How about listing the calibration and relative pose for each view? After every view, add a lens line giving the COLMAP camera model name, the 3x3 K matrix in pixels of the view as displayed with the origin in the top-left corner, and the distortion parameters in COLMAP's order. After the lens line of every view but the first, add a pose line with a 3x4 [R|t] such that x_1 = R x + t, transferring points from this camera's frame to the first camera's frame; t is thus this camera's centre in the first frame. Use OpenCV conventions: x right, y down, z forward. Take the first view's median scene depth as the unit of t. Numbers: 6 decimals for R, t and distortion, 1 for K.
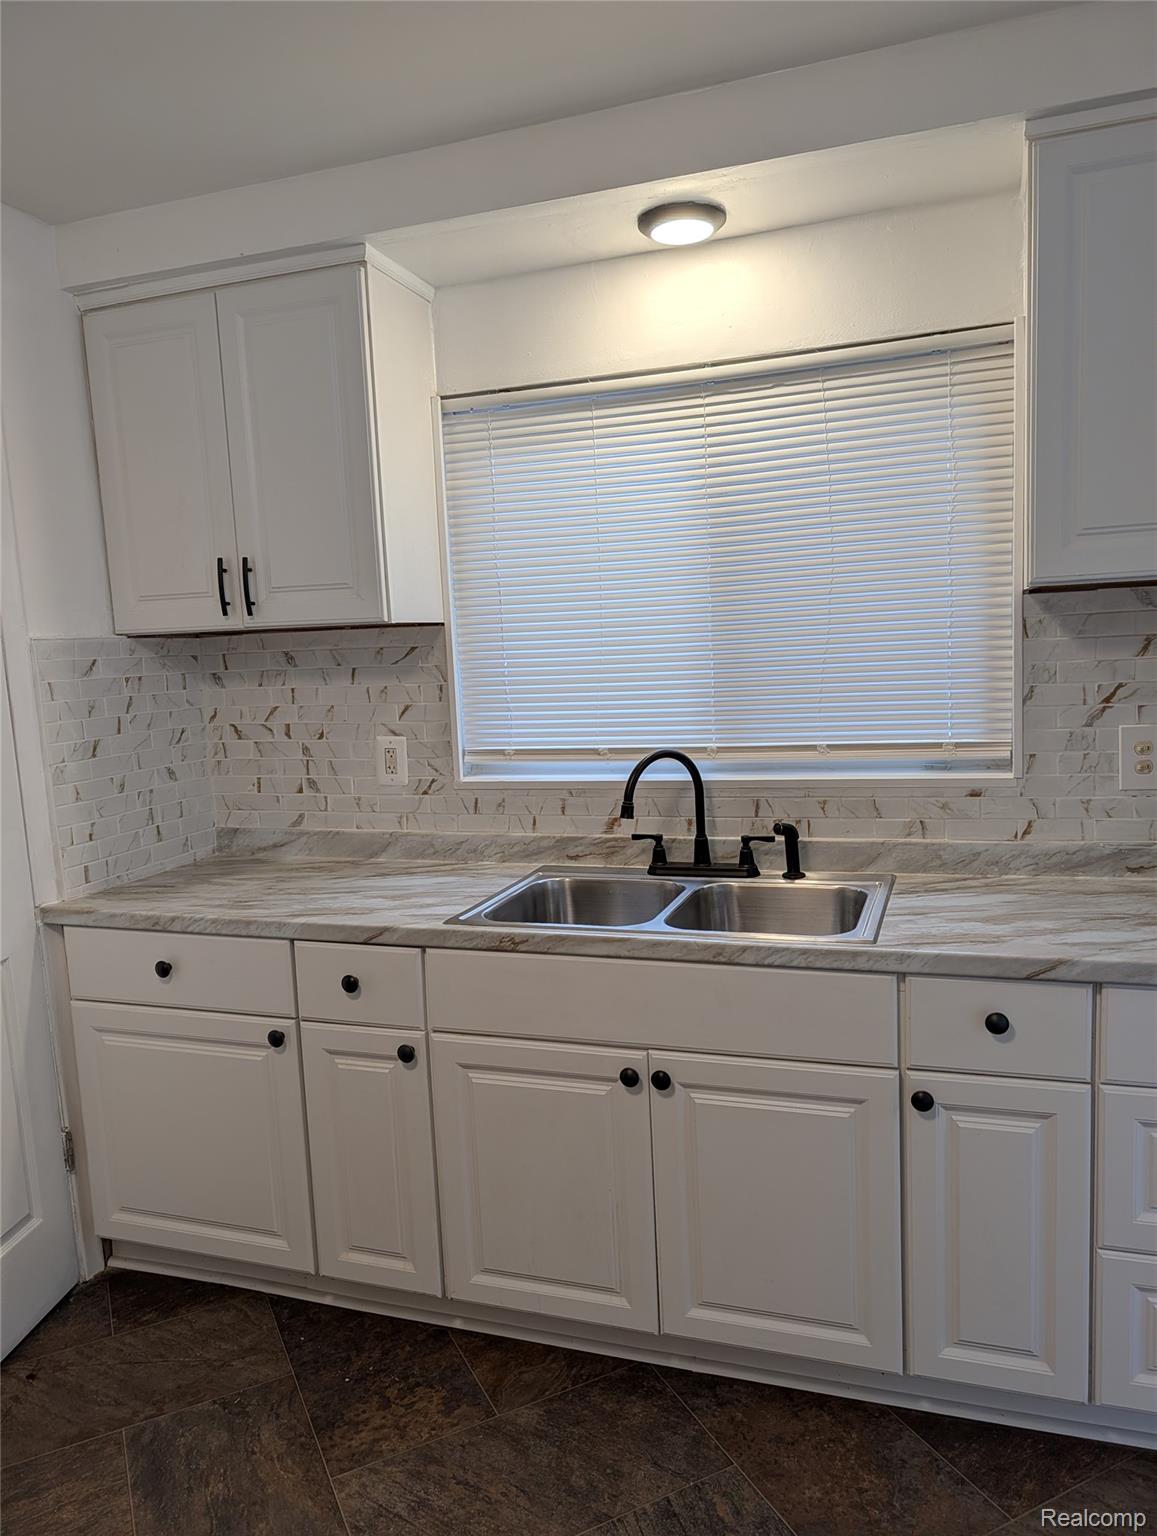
lens RADIAL K [[1099.5, 0, 583.3], [0, 1099.5, 788.5], [0, 0, 1]] dist [0.027717, -0.031540]
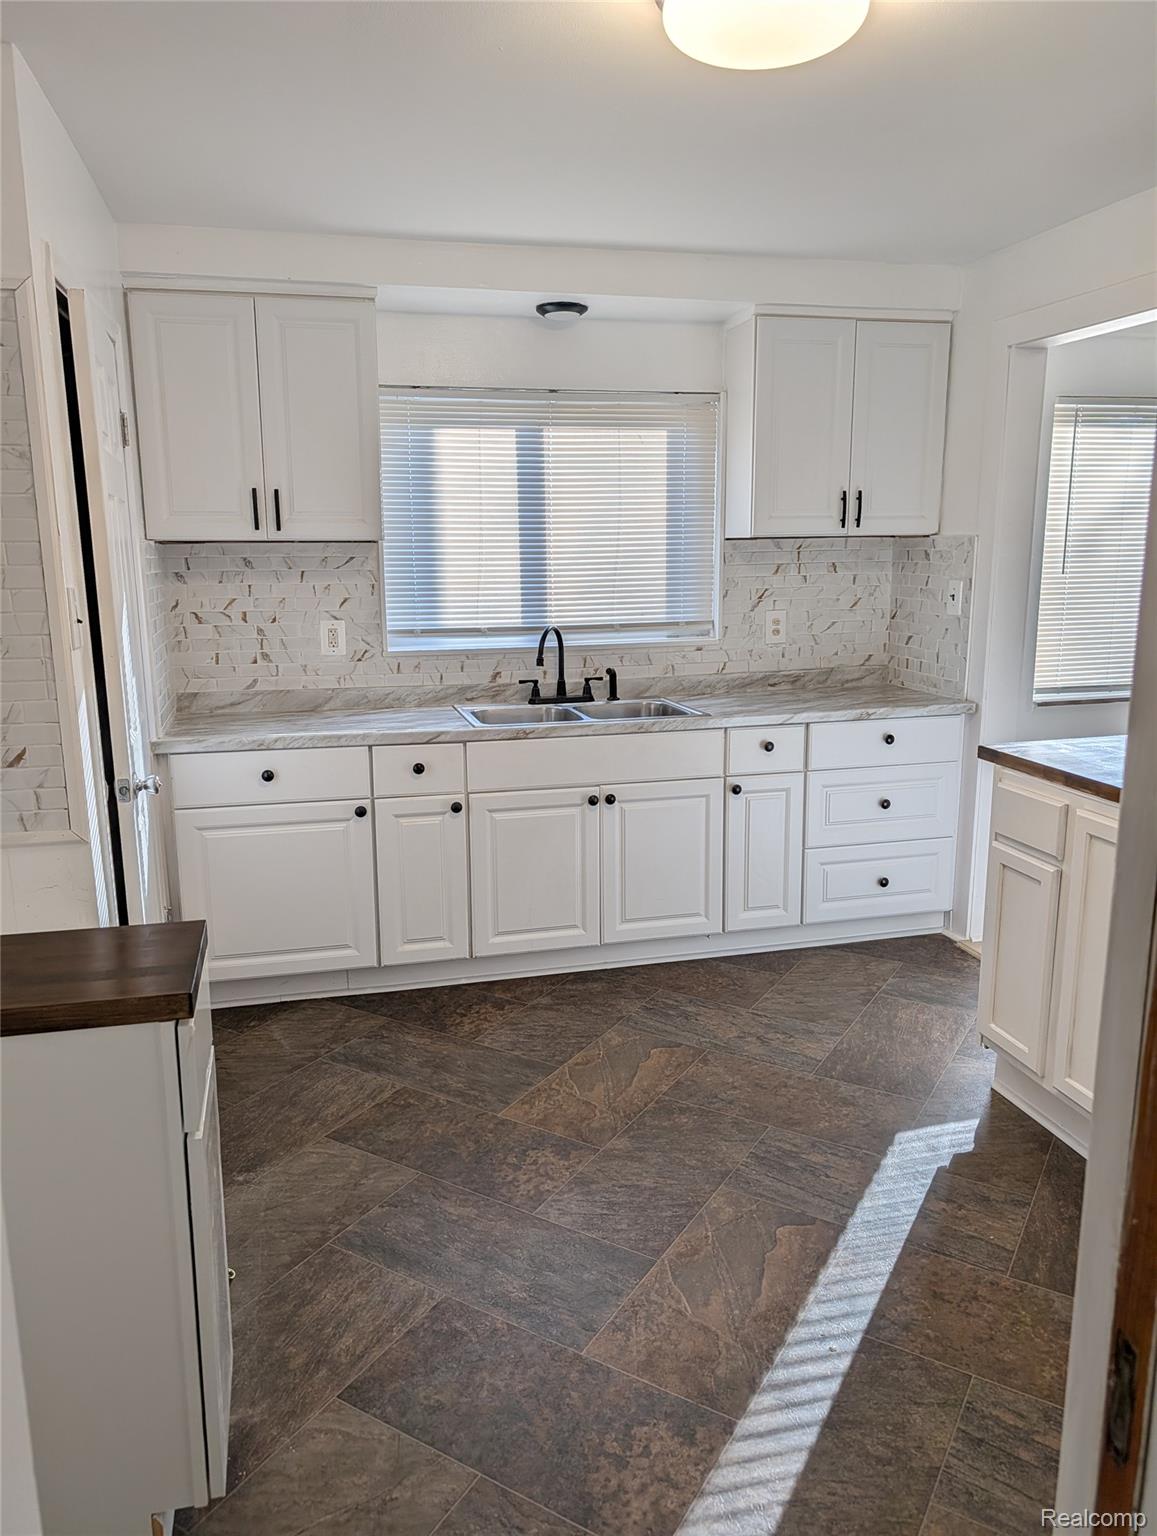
lens RADIAL K [[1099.5, 0, 577.2], [0, 1099.5, 770.0], [0, 0, 1]] dist [0.027717, -0.031540]
pose [[0.837994, -0.069619, 0.541219, -0.766010], [0.044158, 0.997227, 0.059904, 0.081288], [-0.543889, -0.026300, 0.838745, -0.402694]]
